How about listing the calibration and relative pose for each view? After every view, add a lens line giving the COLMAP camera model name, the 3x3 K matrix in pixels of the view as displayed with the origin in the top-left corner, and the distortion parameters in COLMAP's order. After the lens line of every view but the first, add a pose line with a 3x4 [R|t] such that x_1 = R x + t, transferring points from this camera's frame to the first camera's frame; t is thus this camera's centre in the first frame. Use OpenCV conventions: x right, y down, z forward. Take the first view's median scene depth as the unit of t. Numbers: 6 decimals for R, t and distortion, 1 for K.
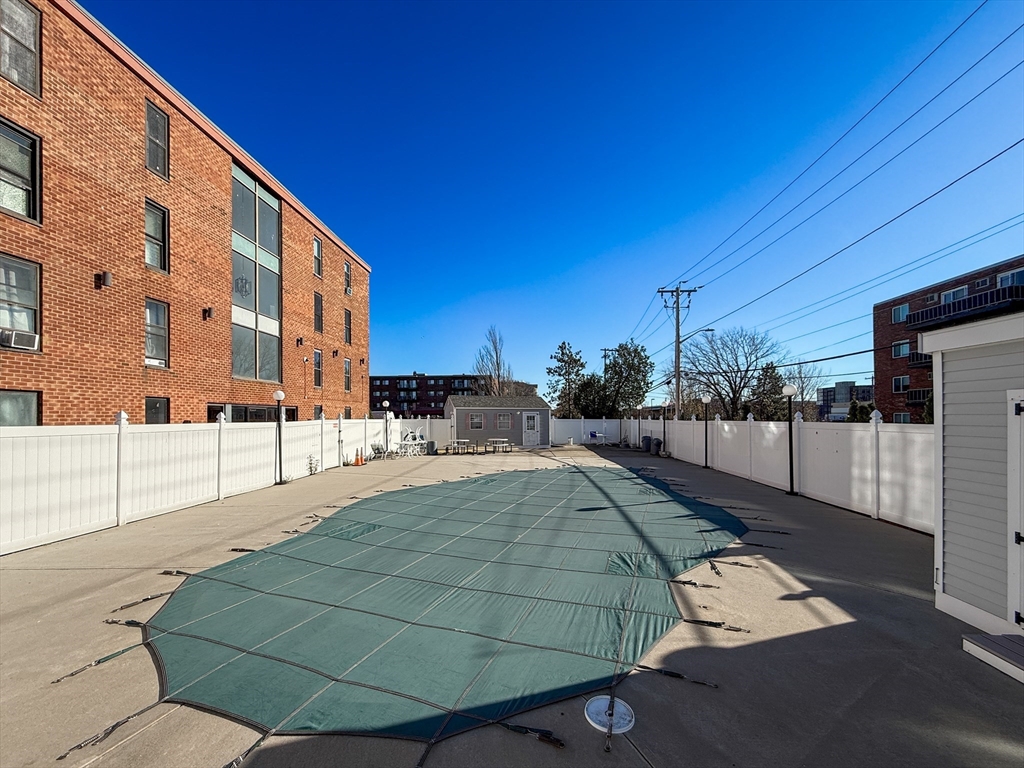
lens RADIAL K [[421.8, 0, 512.9], [0, 421.8, 413.5], [0, 0, 1]] dist [-0.002885, -0.000060]
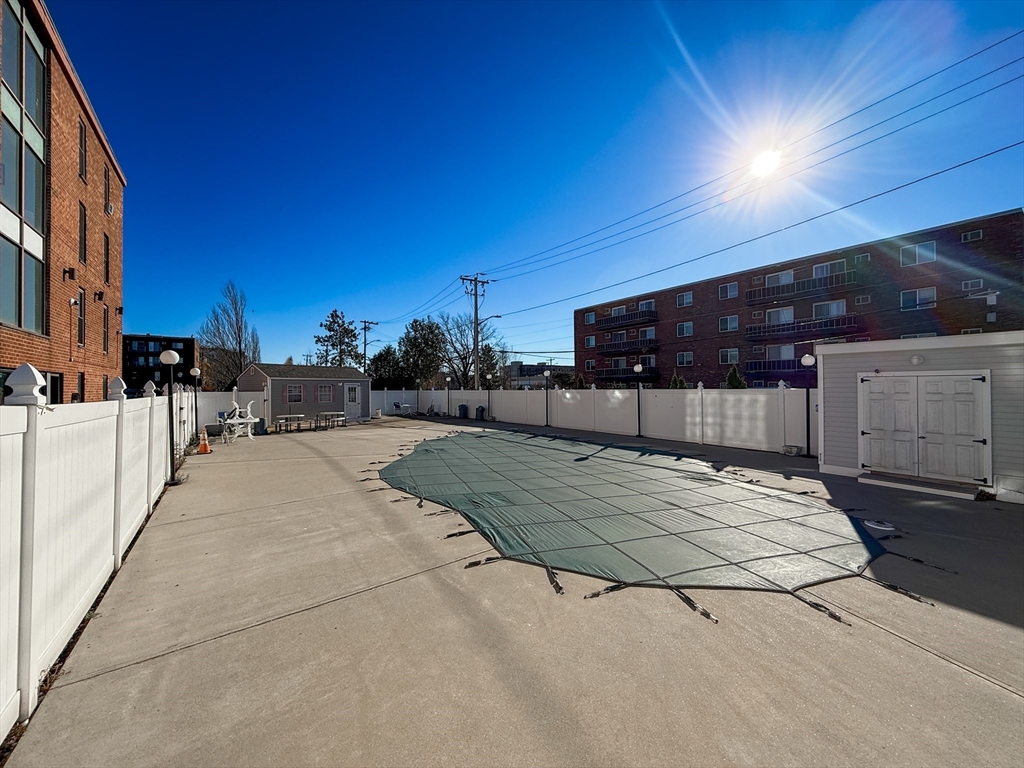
lens RADIAL K [[407.2, 0, 512.0], [0, 407.2, 384.0], [0, 0, 1]] dist [0.000802, 0.000341]
pose [[0.783450, 0.002573, 0.621449, -0.293839], [-0.000381, 0.999993, -0.003661, 0.001368], [-0.621454, 0.002632, 0.783446, 0.064960]]
